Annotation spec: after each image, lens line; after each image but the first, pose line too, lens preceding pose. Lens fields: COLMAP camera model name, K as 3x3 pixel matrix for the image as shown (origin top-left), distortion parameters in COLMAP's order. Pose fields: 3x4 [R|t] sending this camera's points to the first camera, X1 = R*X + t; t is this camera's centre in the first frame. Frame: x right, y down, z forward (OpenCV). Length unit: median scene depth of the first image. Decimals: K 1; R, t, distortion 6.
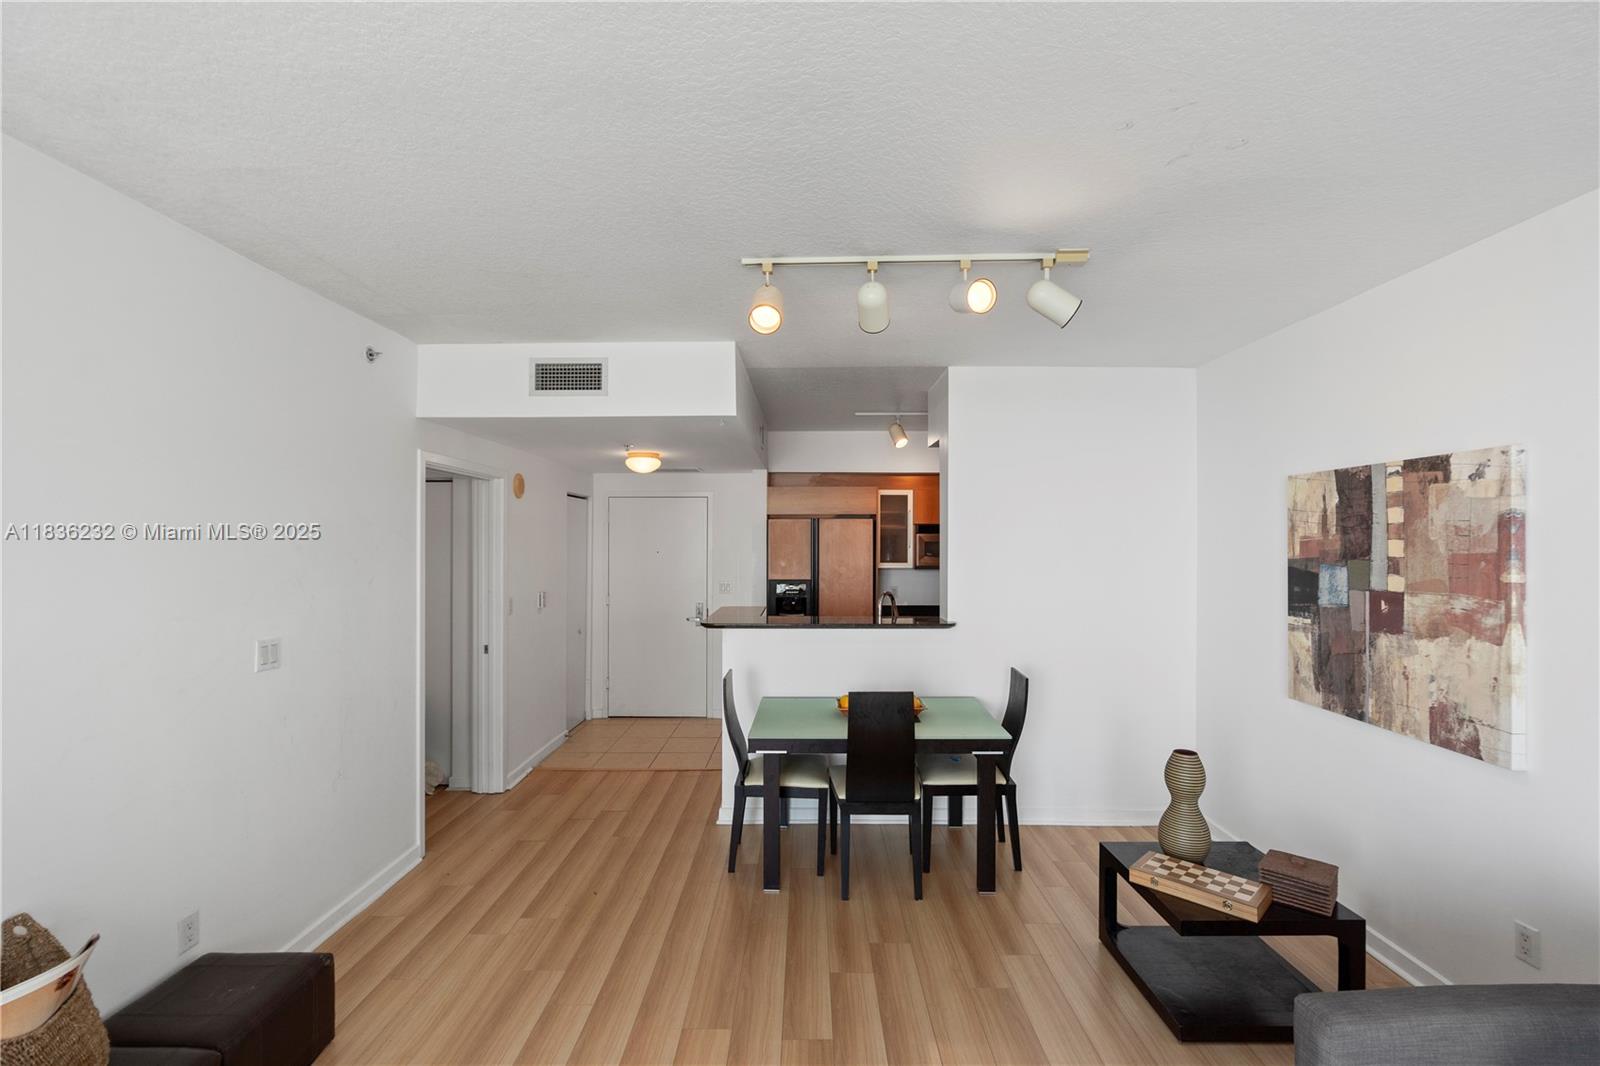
lens RADIAL K [[709.0, 0, 799.4], [0, 709.0, 542.5], [0, 0, 1]] dist [-0.001549, 0.000910]
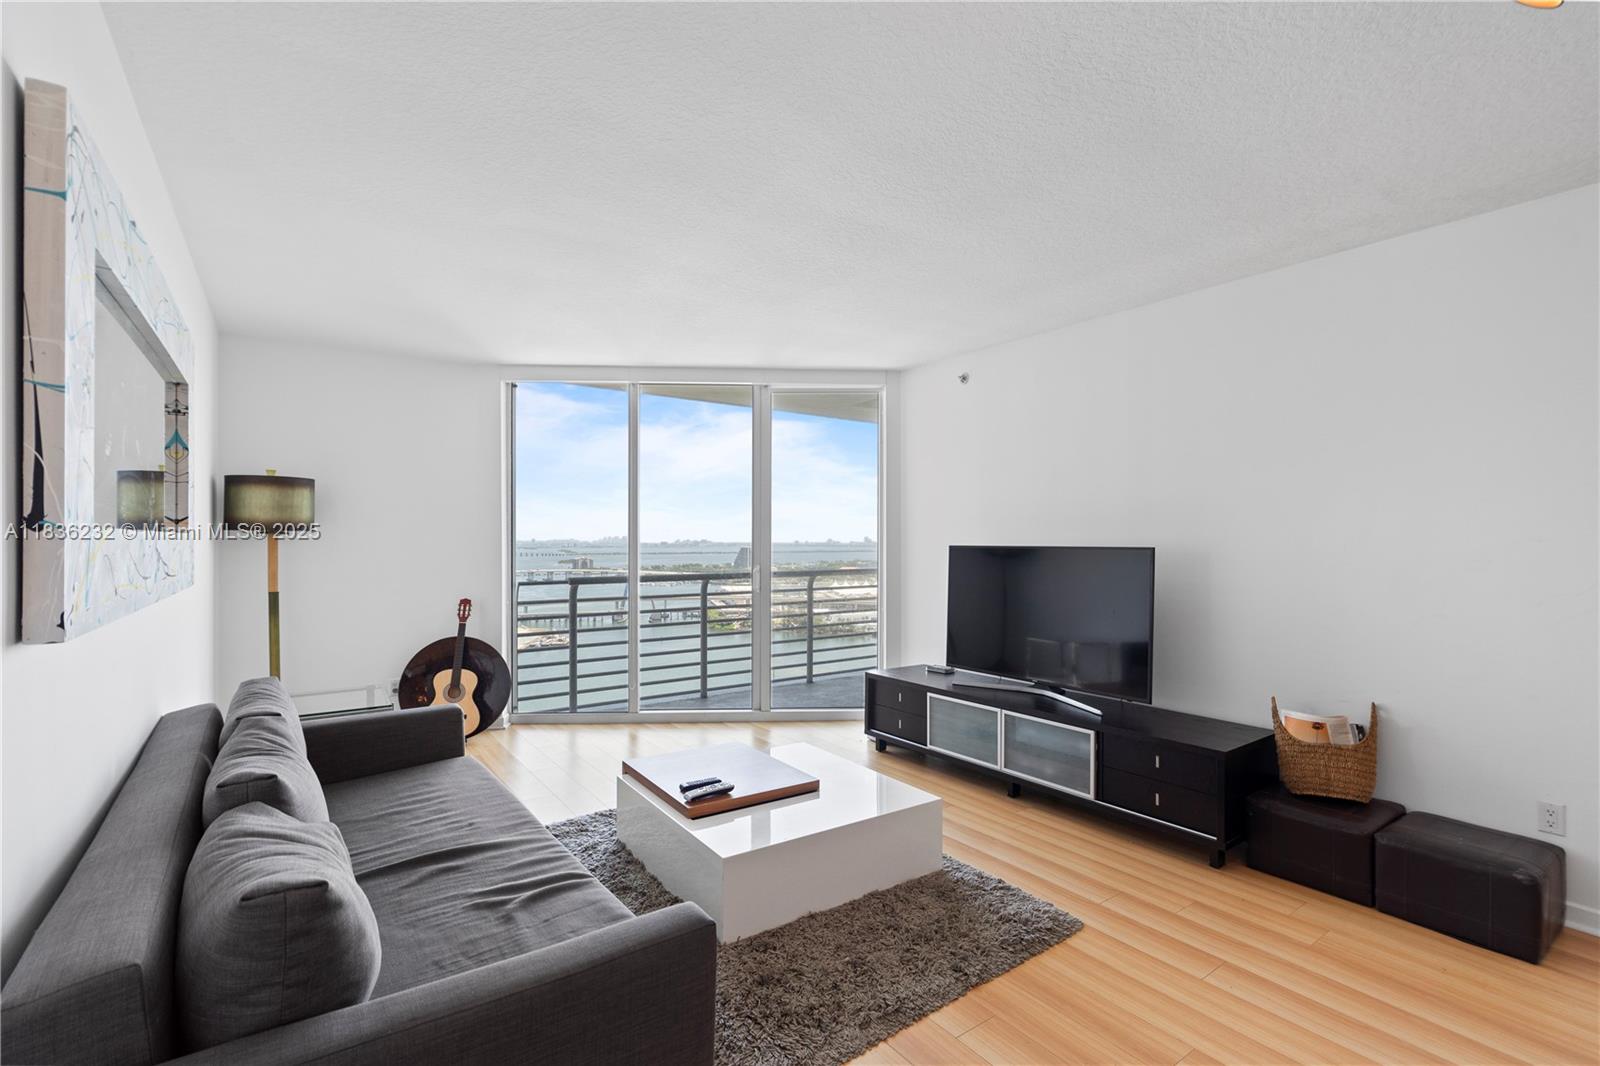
lens RADIAL K [[723.2, 0, 798.8], [0, 723.2, 537.0], [0, 0, 1]] dist [-0.003585, 0.002182]
pose [[-0.810307, -0.002077, -0.586002, 0.629447], [-0.002302, 0.999997, -0.000361, 0.082576], [0.586001, 0.001057, -0.810310, 0.982609]]
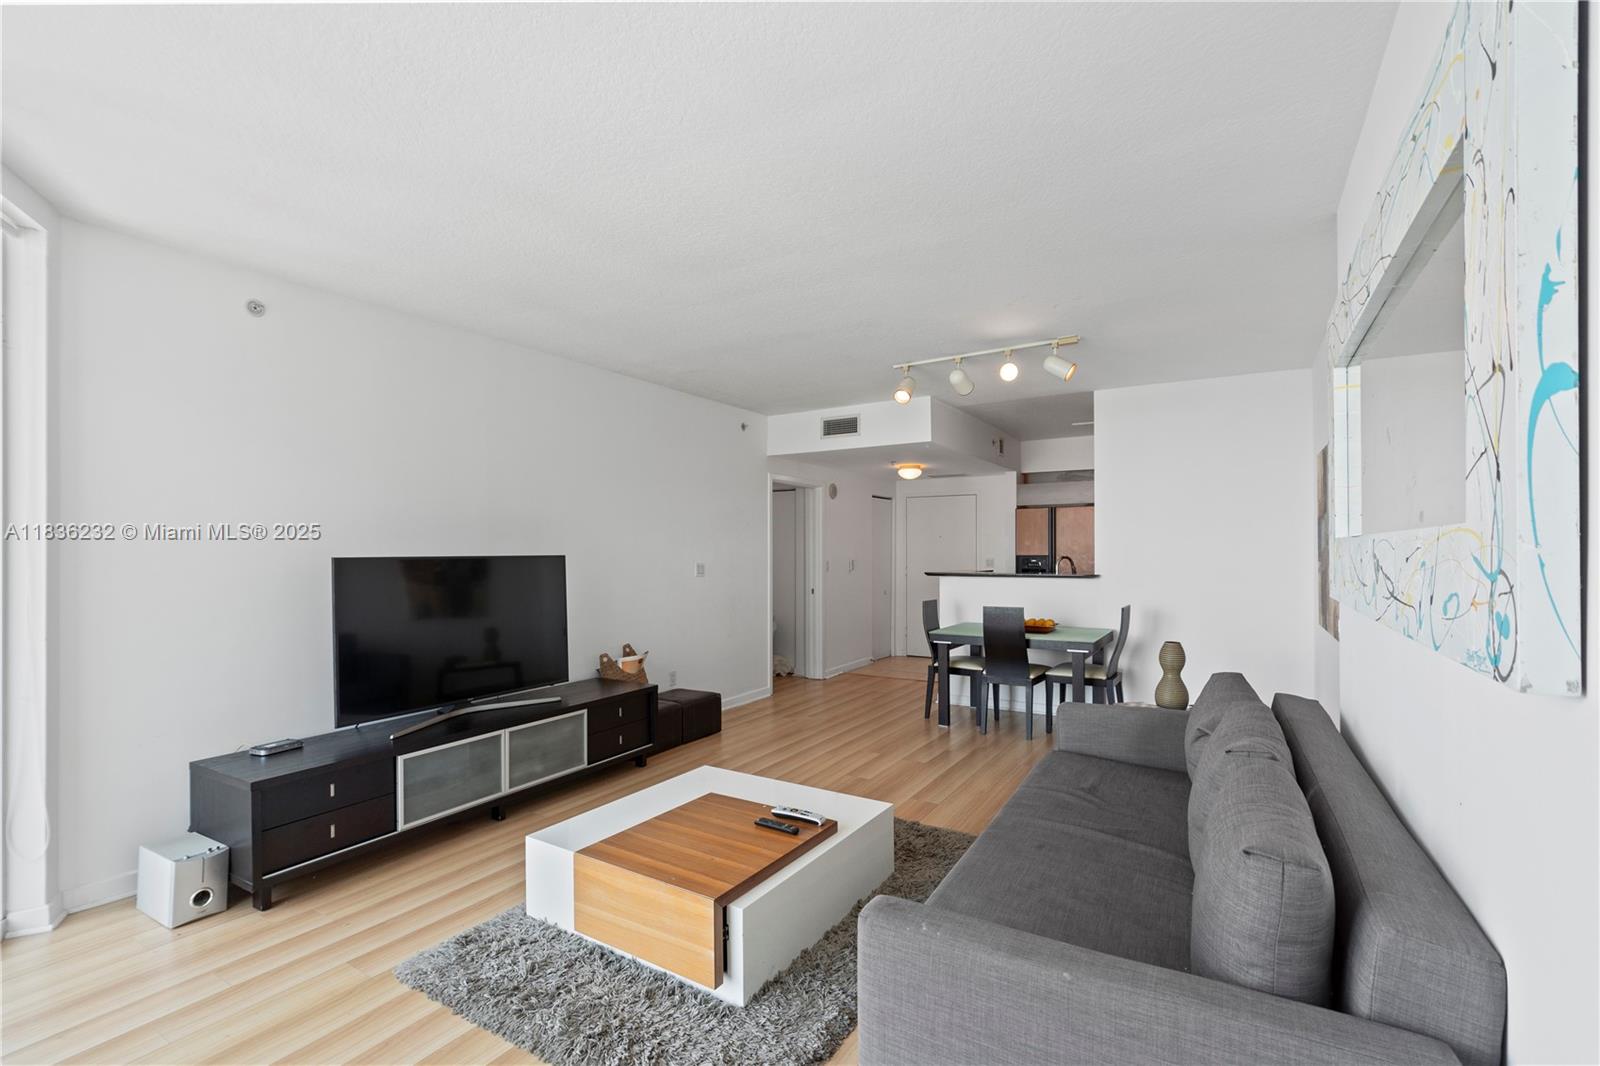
lens RADIAL K [[719.3, 0, 800.7], [0, 719.3, 542.9], [0, 0, 1]] dist [-0.008798, 0.004795]
pose [[0.858465, -0.008038, -0.512809, 0.627023], [0.002738, 0.999935, -0.011090, 0.091319], [0.512864, 0.008116, 0.858431, -0.717058]]
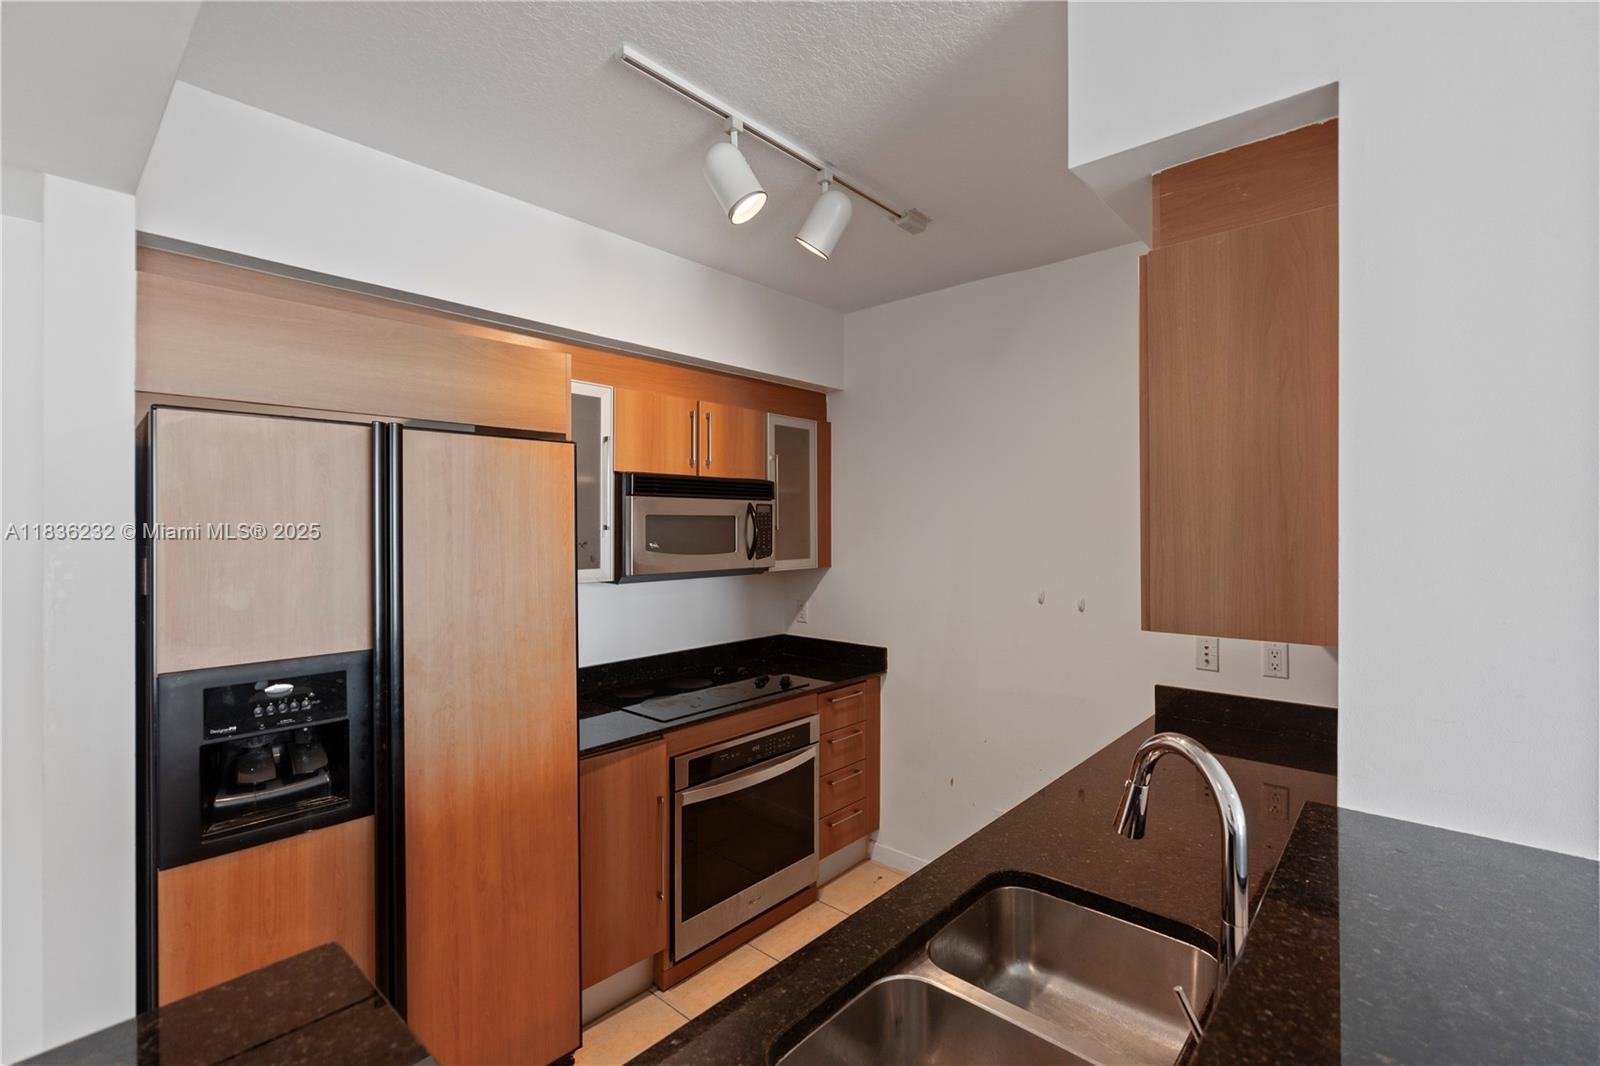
lens RADIAL K [[714.6, 0, 805.2], [0, 714.6, 533.4], [0, 0, 1]] dist [-0.009623, 0.004104]
pose [[0.654031, -0.008712, 0.756417, -0.171982], [0.001055, 0.999943, 0.010605, 0.011846], [-0.756467, -0.006138, 0.654004, 1.492997]]
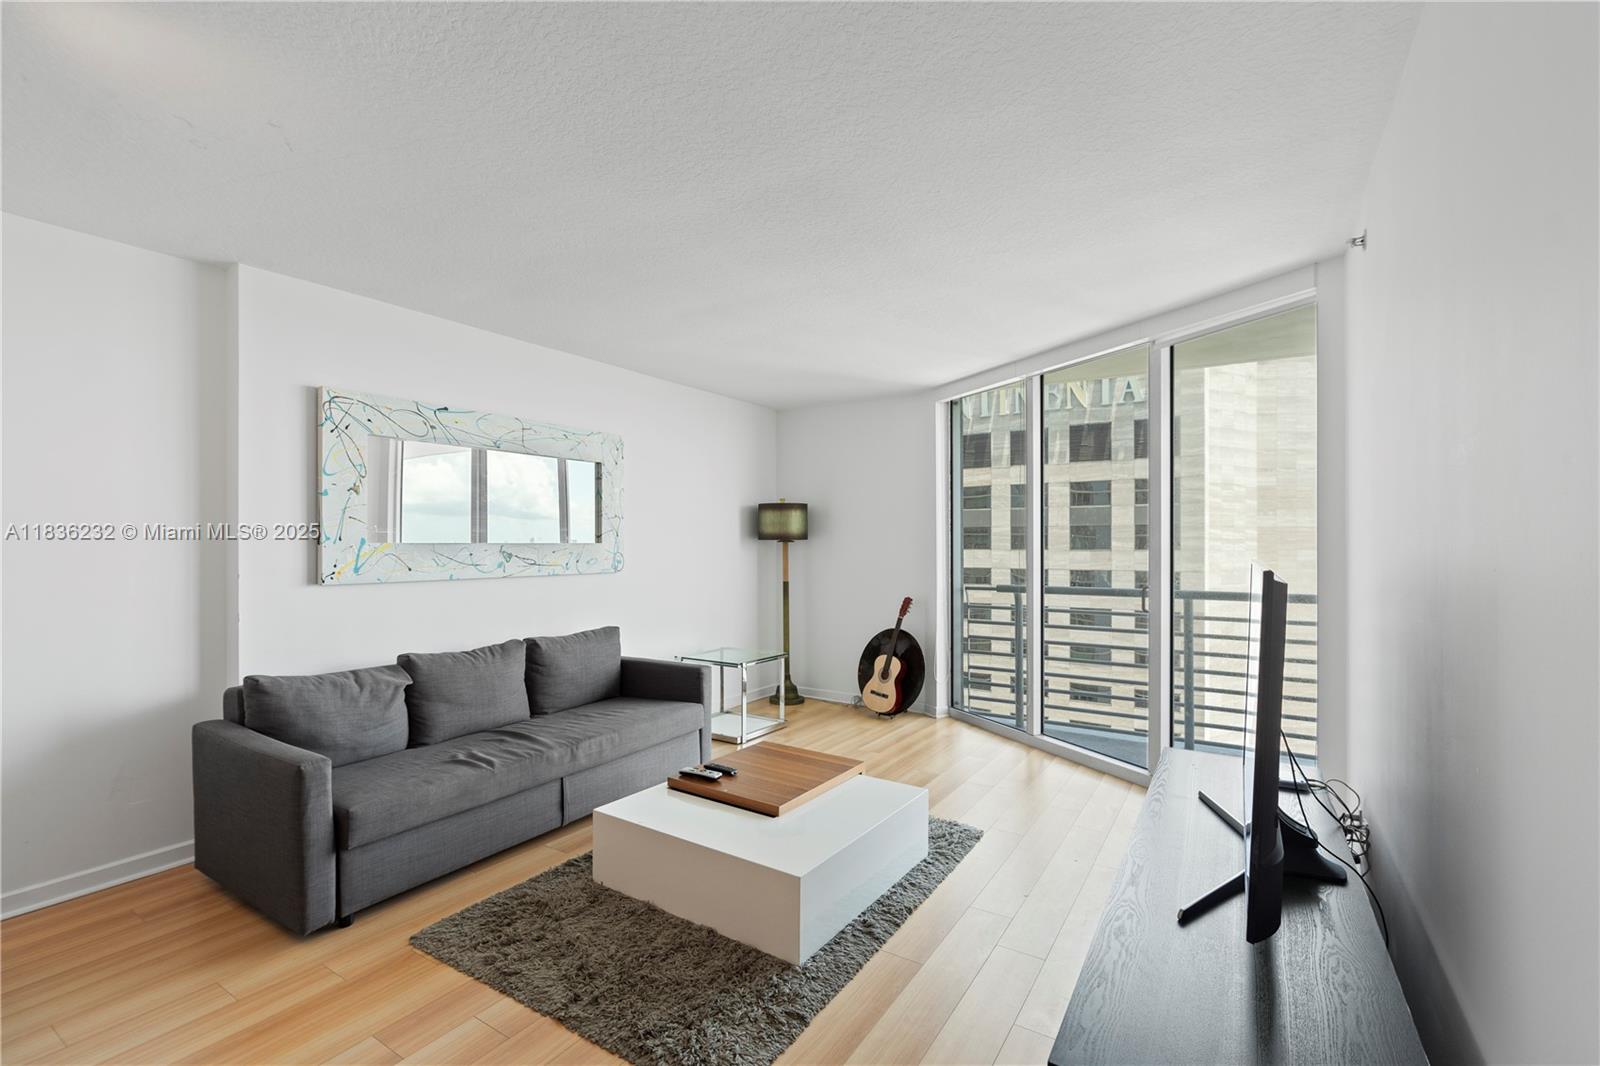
lens RADIAL K [[712.5, 0, 799.8], [0, 712.5, 538.3], [0, 0, 1]] dist [-0.004880, 0.002946]
pose [[-0.846879, 0.004404, 0.531768, -0.579779], [0.000803, 0.999975, -0.007003, 0.081113], [-0.531786, -0.005503, -0.846861, 0.947545]]
